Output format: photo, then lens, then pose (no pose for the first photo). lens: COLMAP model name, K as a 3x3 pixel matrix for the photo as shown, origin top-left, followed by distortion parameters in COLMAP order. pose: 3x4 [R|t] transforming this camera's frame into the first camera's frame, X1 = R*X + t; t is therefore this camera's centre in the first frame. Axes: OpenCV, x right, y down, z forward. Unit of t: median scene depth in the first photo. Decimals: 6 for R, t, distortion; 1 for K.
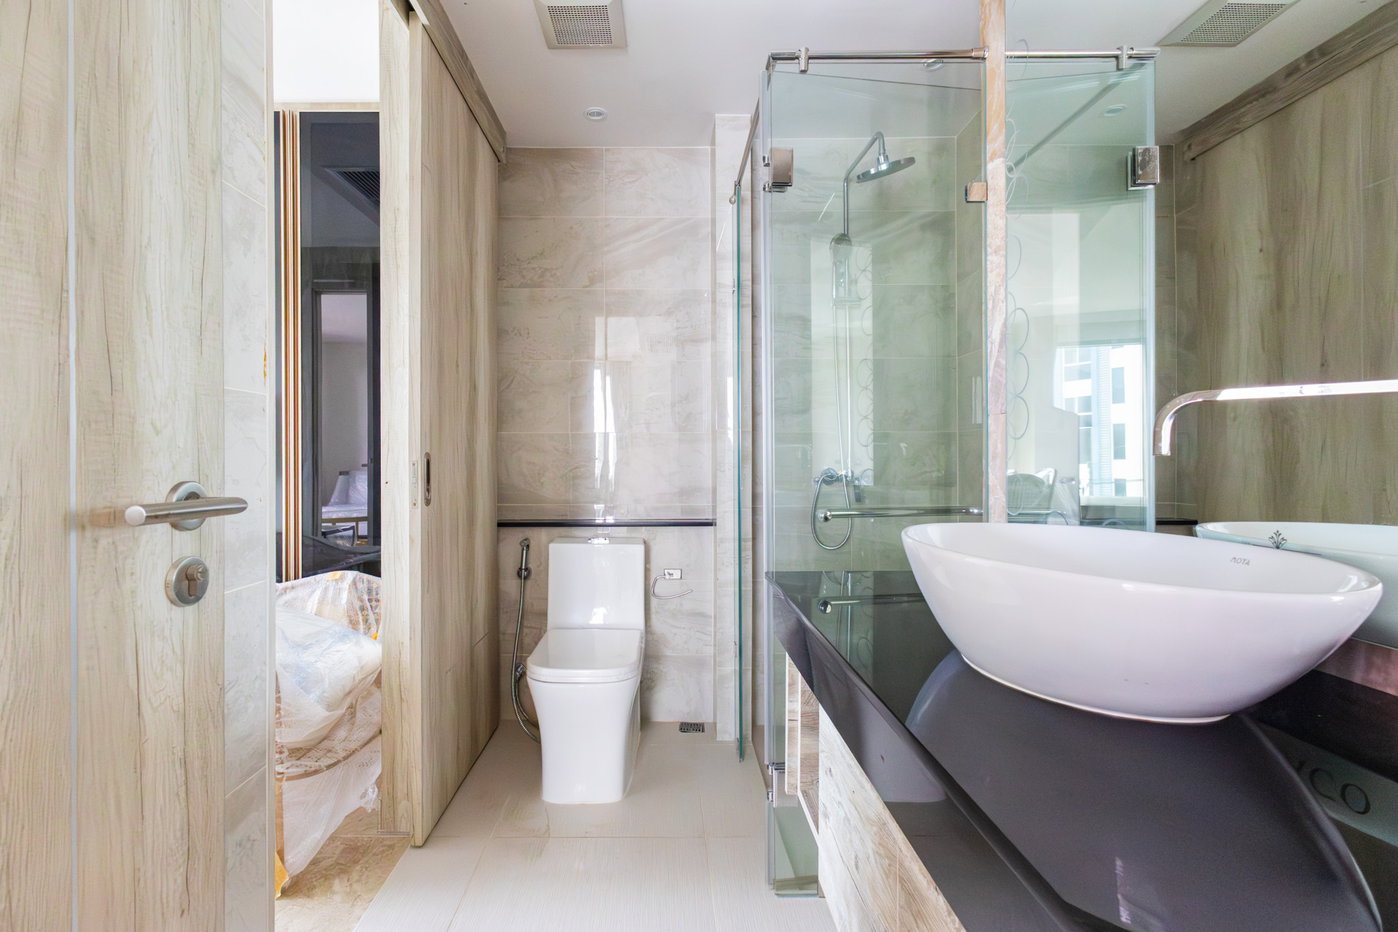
lens RADIAL K [[647.7, 0, 697.5], [0, 647.7, 463.2], [0, 0, 1]] dist [0.000056, 0.000968]
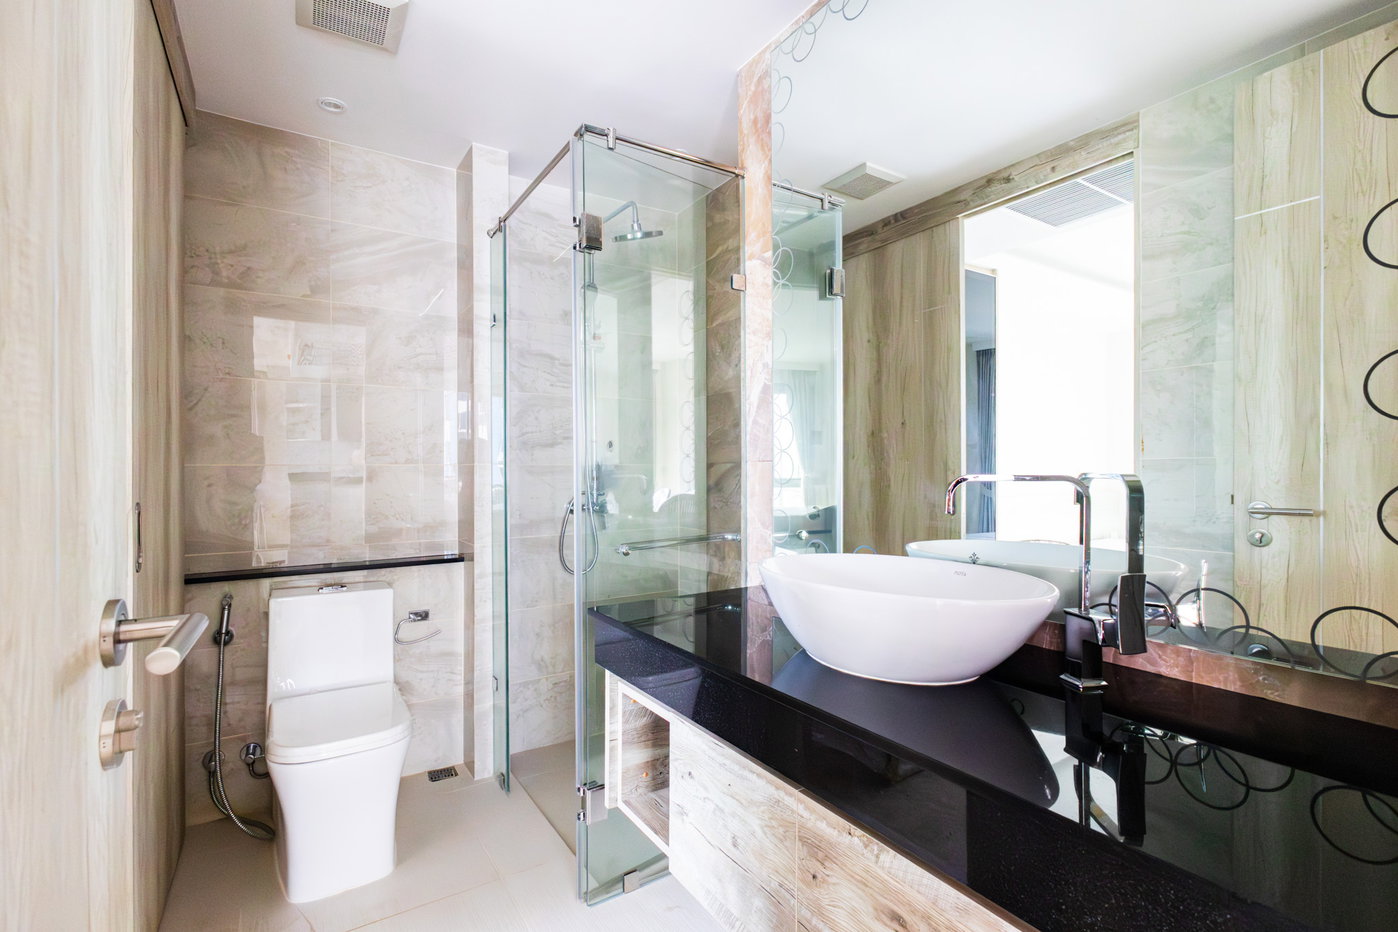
lens RADIAL K [[647.7, 0, 674.8], [0, 647.7, 469.4], [0, 0, 1]] dist [0.000056, 0.000968]
pose [[0.847081, -0.006430, 0.531424, -0.261369], [0.005891, 0.999979, 0.002710, -0.049284], [-0.531430, 0.000835, 0.847102, 0.009054]]
